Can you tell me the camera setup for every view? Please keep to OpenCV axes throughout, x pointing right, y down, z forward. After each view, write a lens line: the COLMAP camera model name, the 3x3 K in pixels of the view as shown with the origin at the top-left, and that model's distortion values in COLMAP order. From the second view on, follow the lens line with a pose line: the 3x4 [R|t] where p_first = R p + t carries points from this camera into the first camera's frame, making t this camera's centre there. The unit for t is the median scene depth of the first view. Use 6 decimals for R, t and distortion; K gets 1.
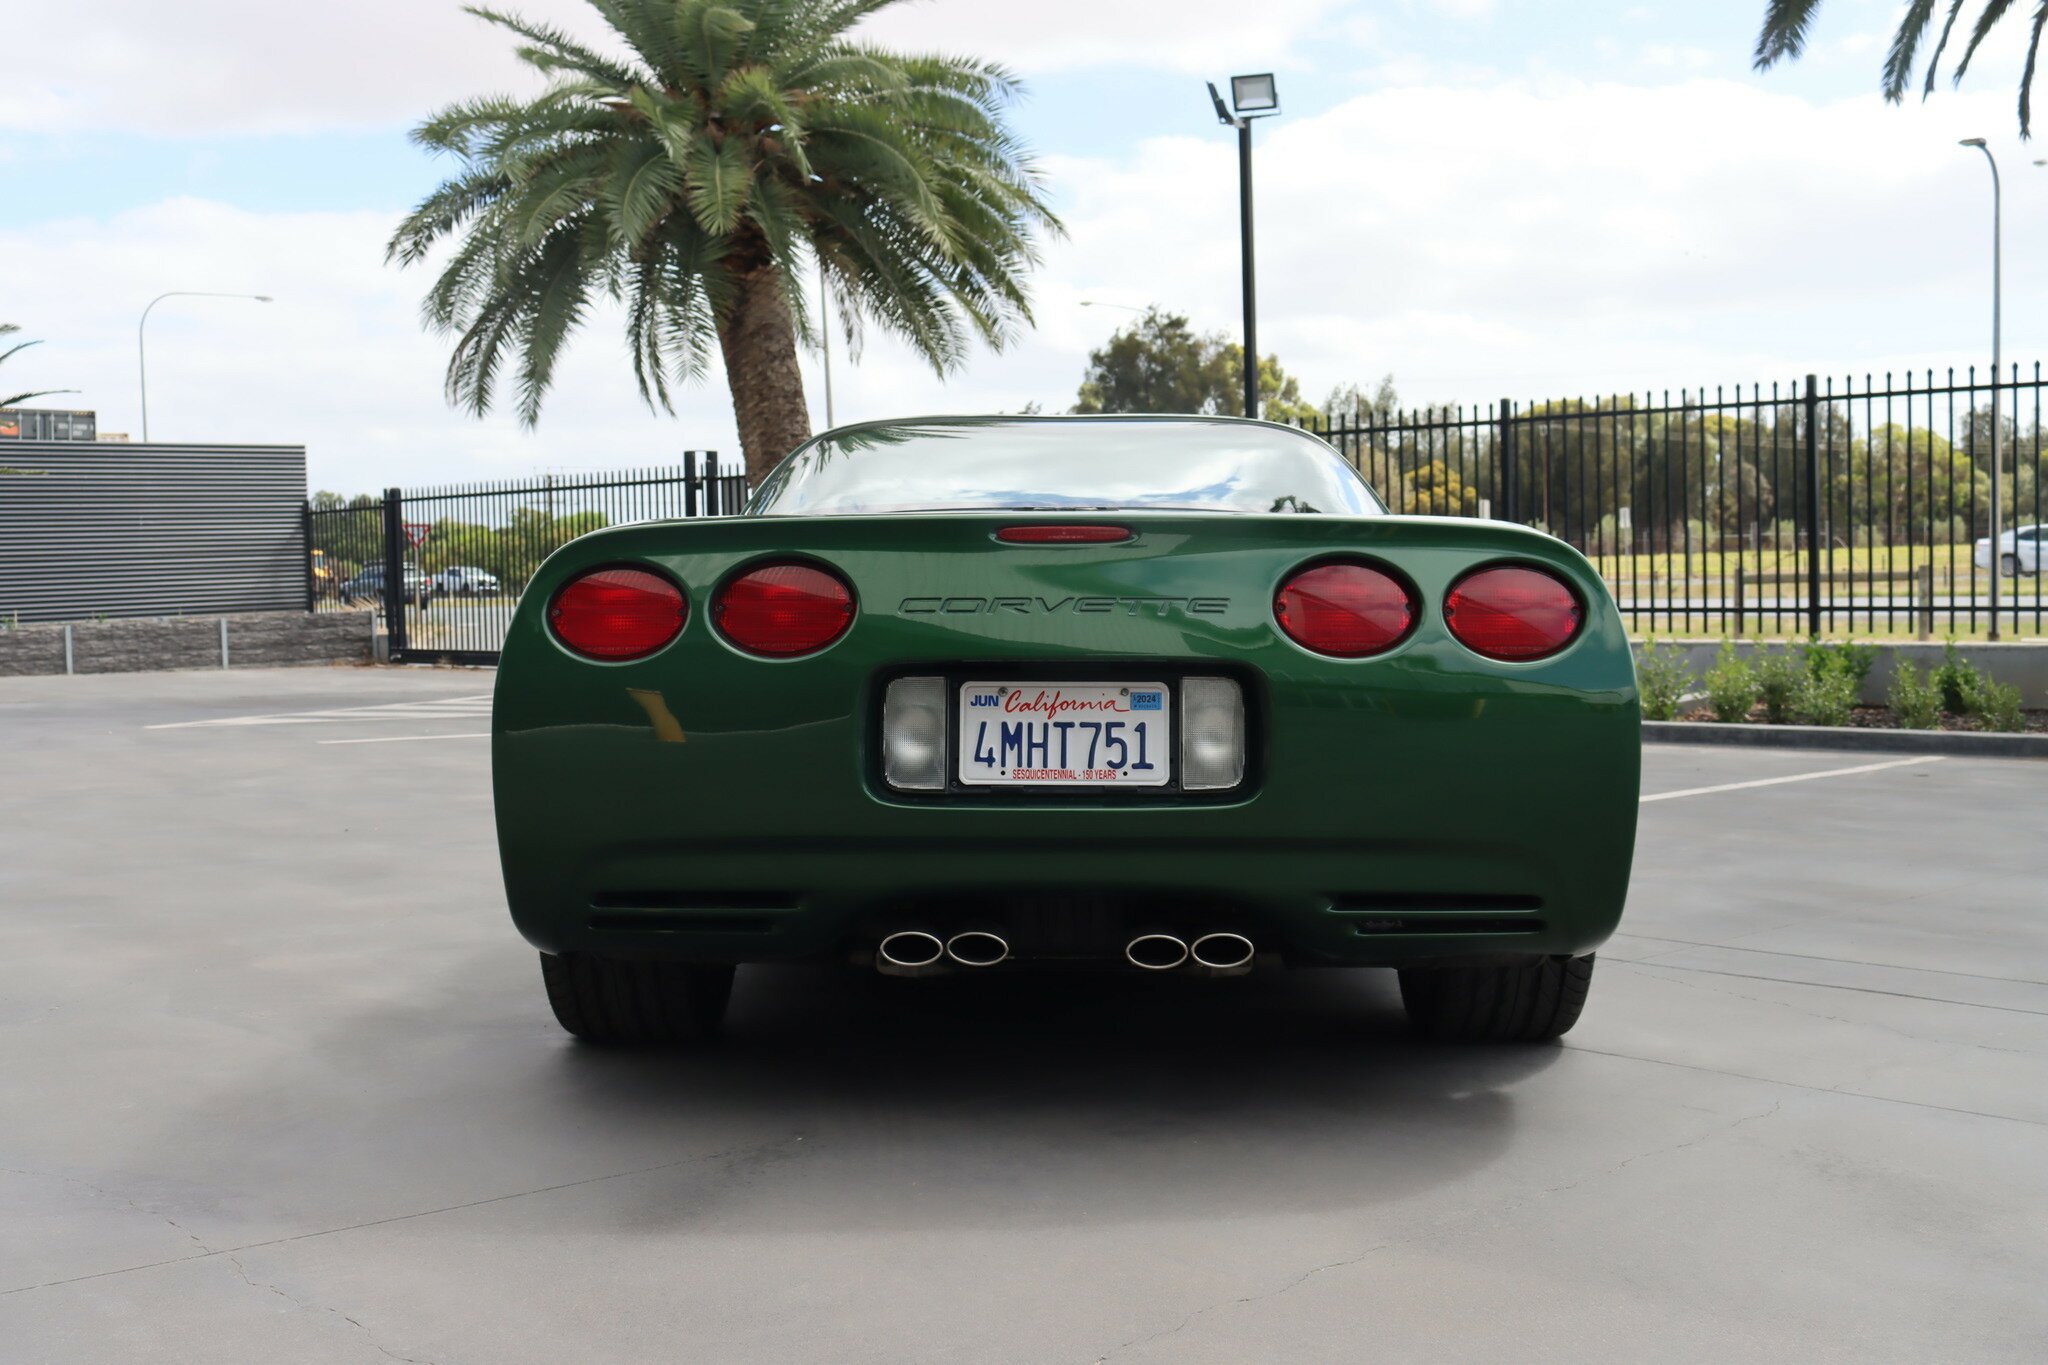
lens RADIAL K [[2135.3, 0, 1024.0], [0, 2135.3, 682.5], [0, 0, 1]] dist [-0.121058, 0.121118]
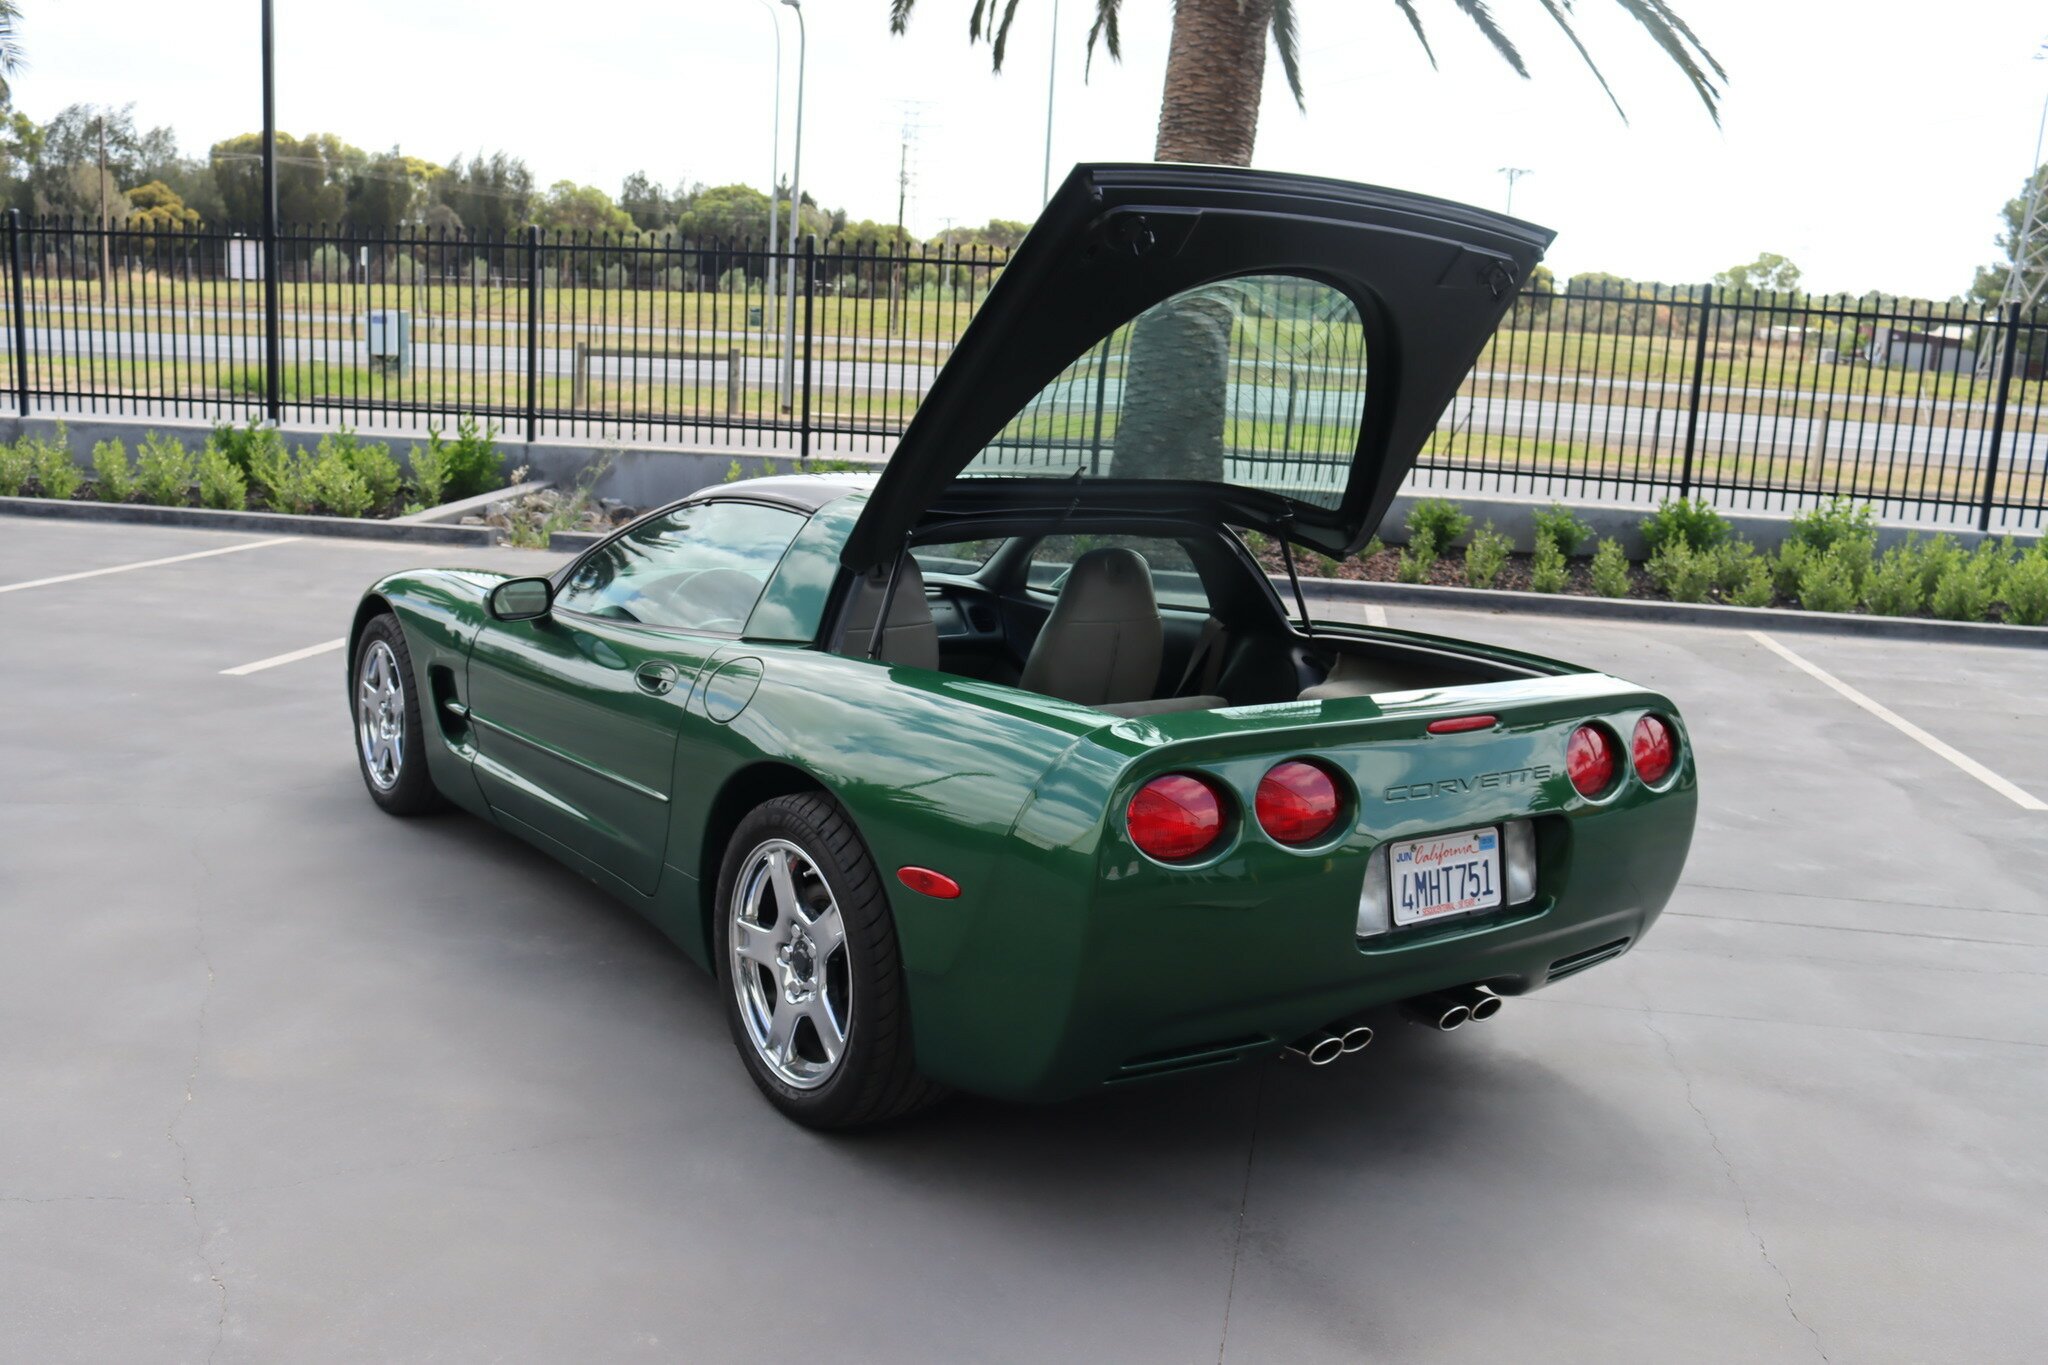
lens RADIAL K [[1850.2, 0, 1024.0], [0, 1850.2, 682.5], [0, 0, 1]] dist [-0.135641, 0.110601]
pose [[0.791153, -0.061846, 0.608483, -0.156414], [-0.037017, 0.988209, 0.148571, -0.045305], [-0.610497, -0.140066, 0.779535, 0.056668]]
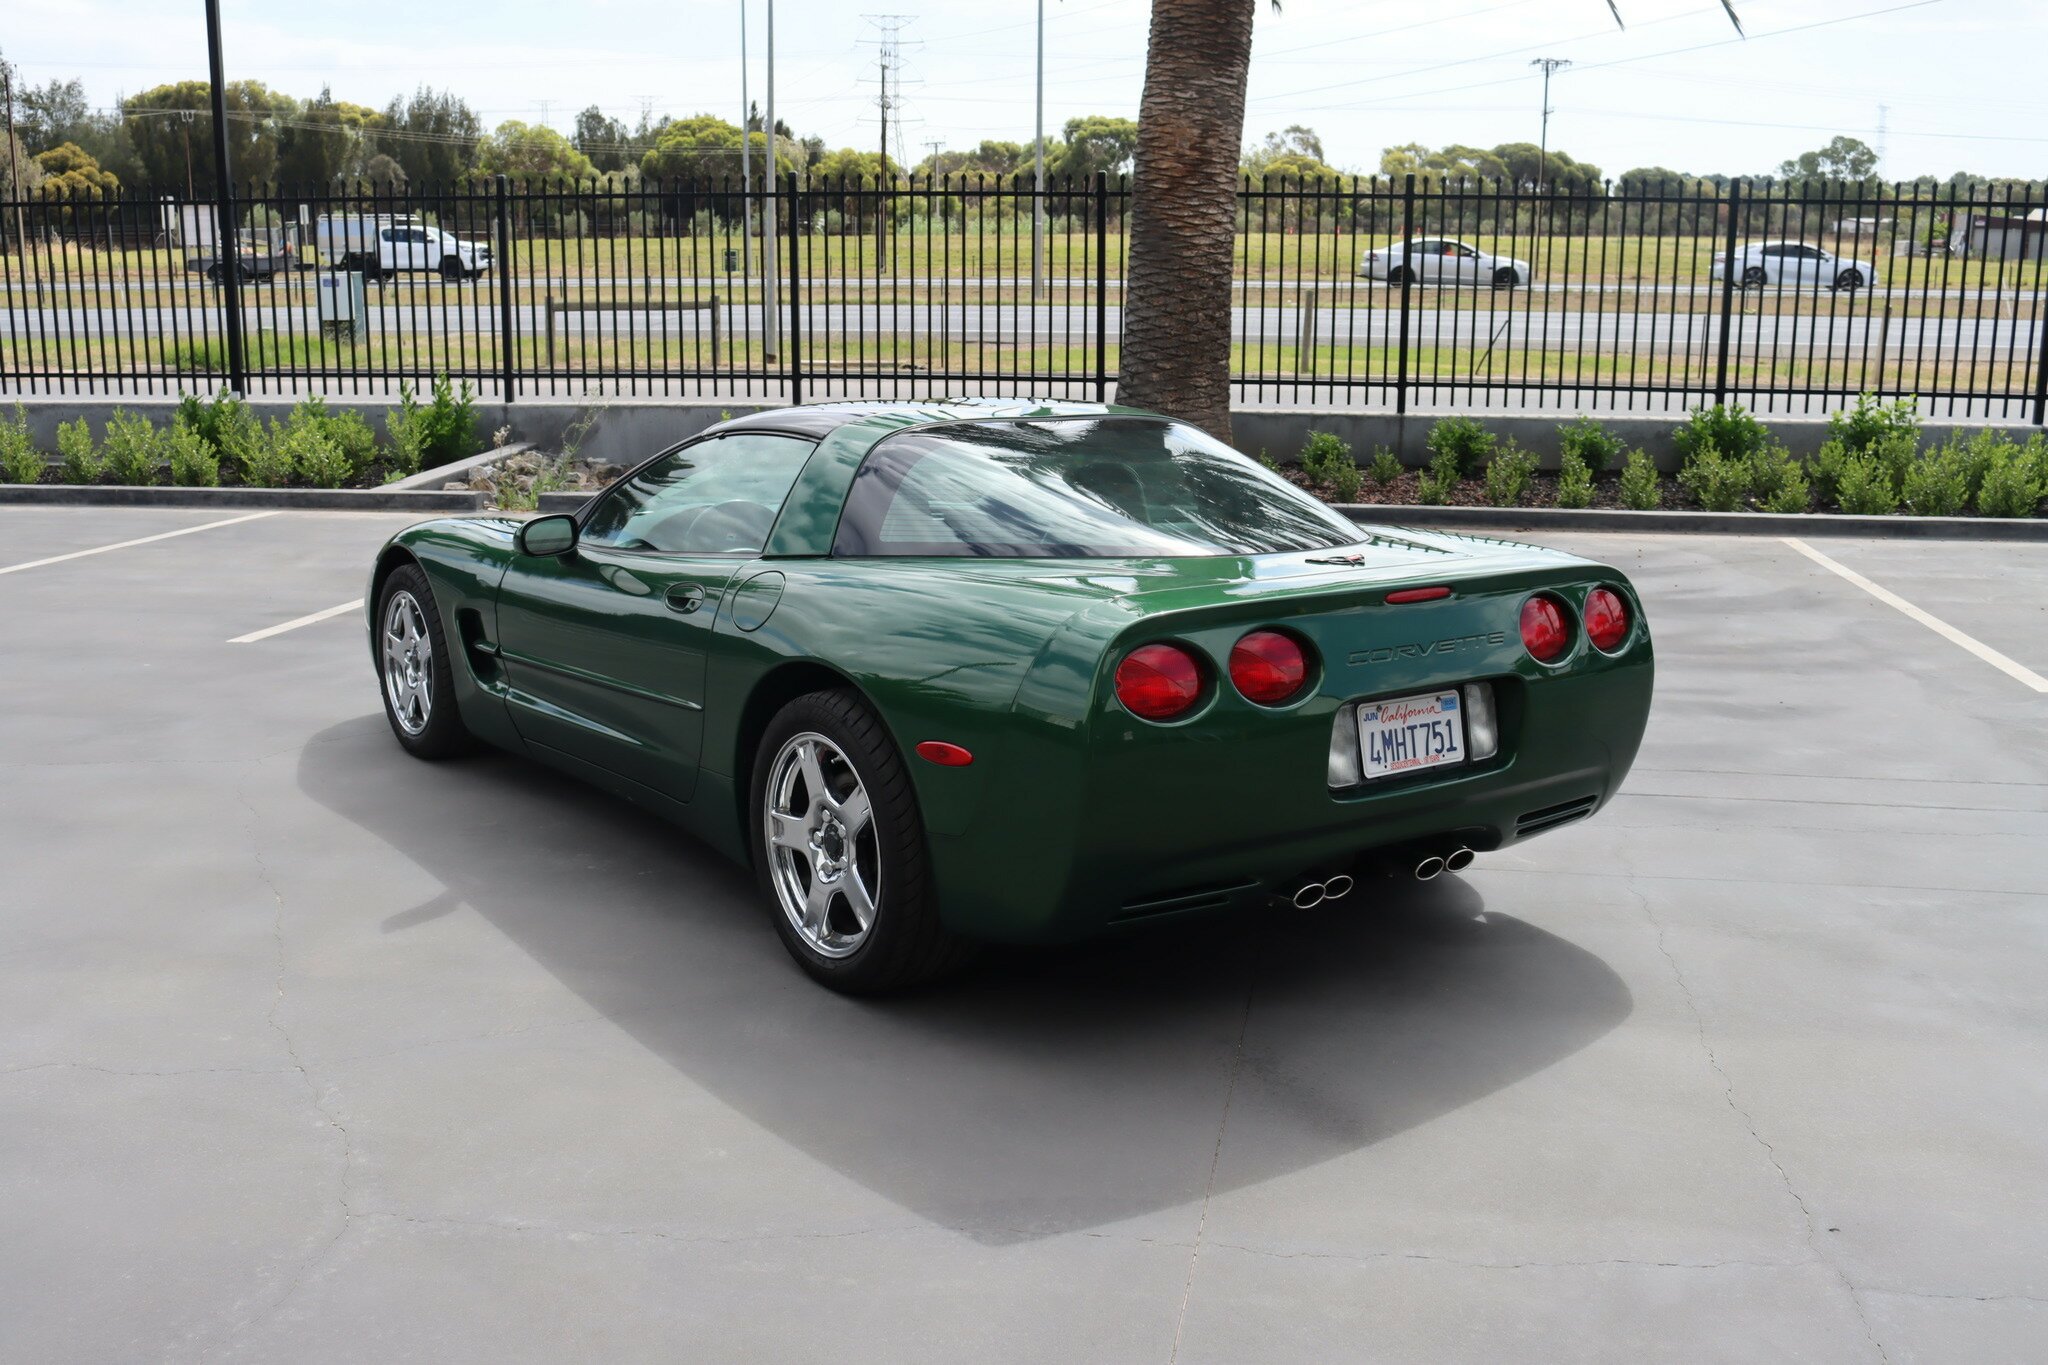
lens RADIAL K [[2030.3, 0, 1024.0], [0, 2030.3, 682.5], [0, 0, 1]] dist [-0.134249, 0.137387]
pose [[0.792855, -0.107849, 0.599791, -0.182632], [0.009449, 0.986273, 0.164852, -0.043177], [-0.609337, -0.125037, 0.782991, 0.019263]]
